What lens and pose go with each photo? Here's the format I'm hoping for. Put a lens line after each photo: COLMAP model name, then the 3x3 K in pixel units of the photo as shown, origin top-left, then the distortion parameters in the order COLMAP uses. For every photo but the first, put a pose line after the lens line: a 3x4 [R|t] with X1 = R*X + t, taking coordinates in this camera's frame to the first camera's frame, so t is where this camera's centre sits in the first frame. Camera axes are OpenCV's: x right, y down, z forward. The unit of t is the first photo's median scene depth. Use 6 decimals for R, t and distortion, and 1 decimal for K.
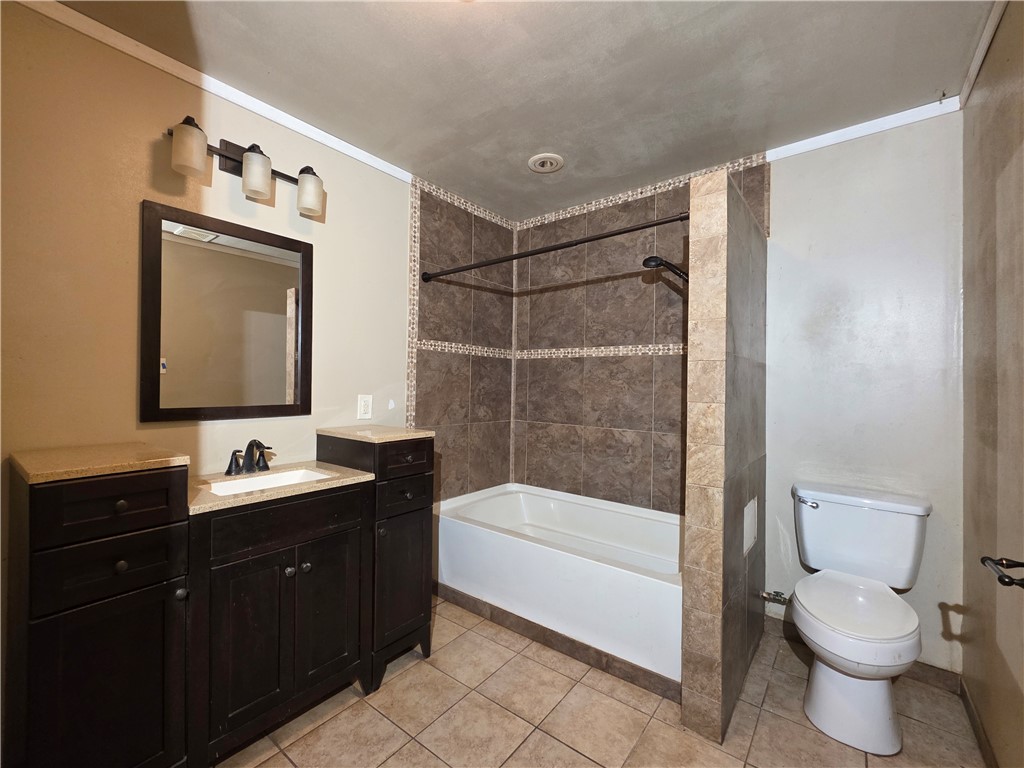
lens RADIAL K [[433.5, 0, 503.5], [0, 433.5, 381.5], [0, 0, 1]] dist [0.002766, -0.000505]
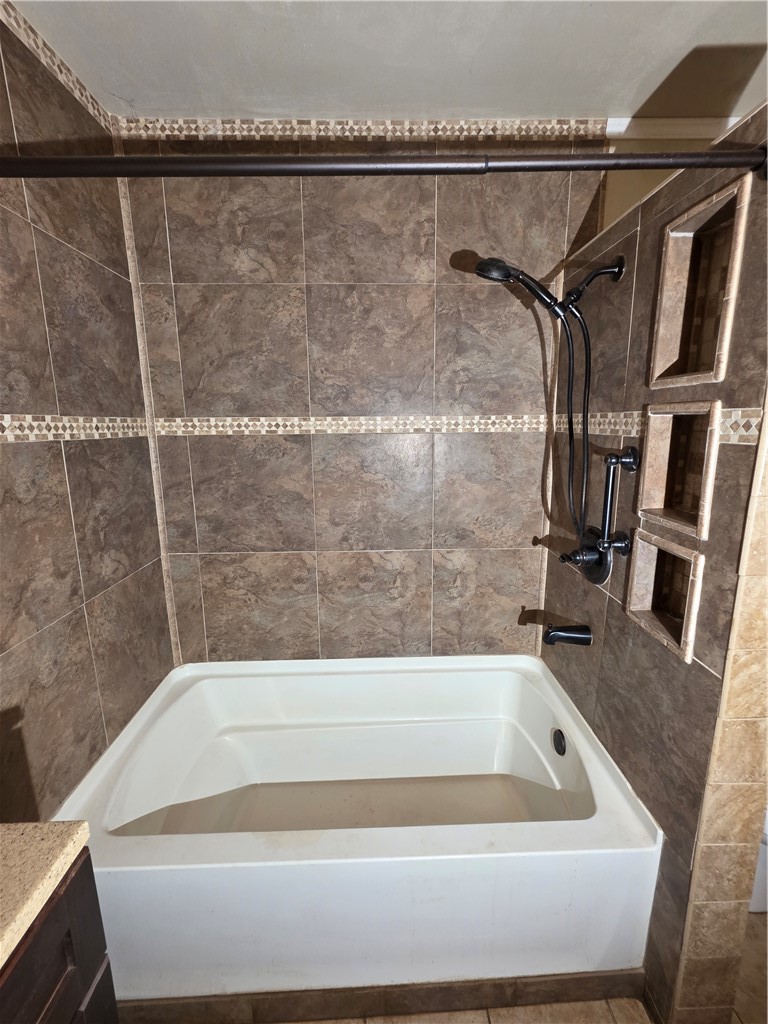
lens RADIAL K [[433.5, 0, 383.9], [0, 433.5, 503.3], [0, 0, 1]] dist [0.002766, -0.000505]
pose [[0.758842, -0.147230, 0.634415, -0.111483], [0.018876, 0.978675, 0.204544, -0.081017], [-0.651002, -0.143241, 0.745439, 0.499898]]
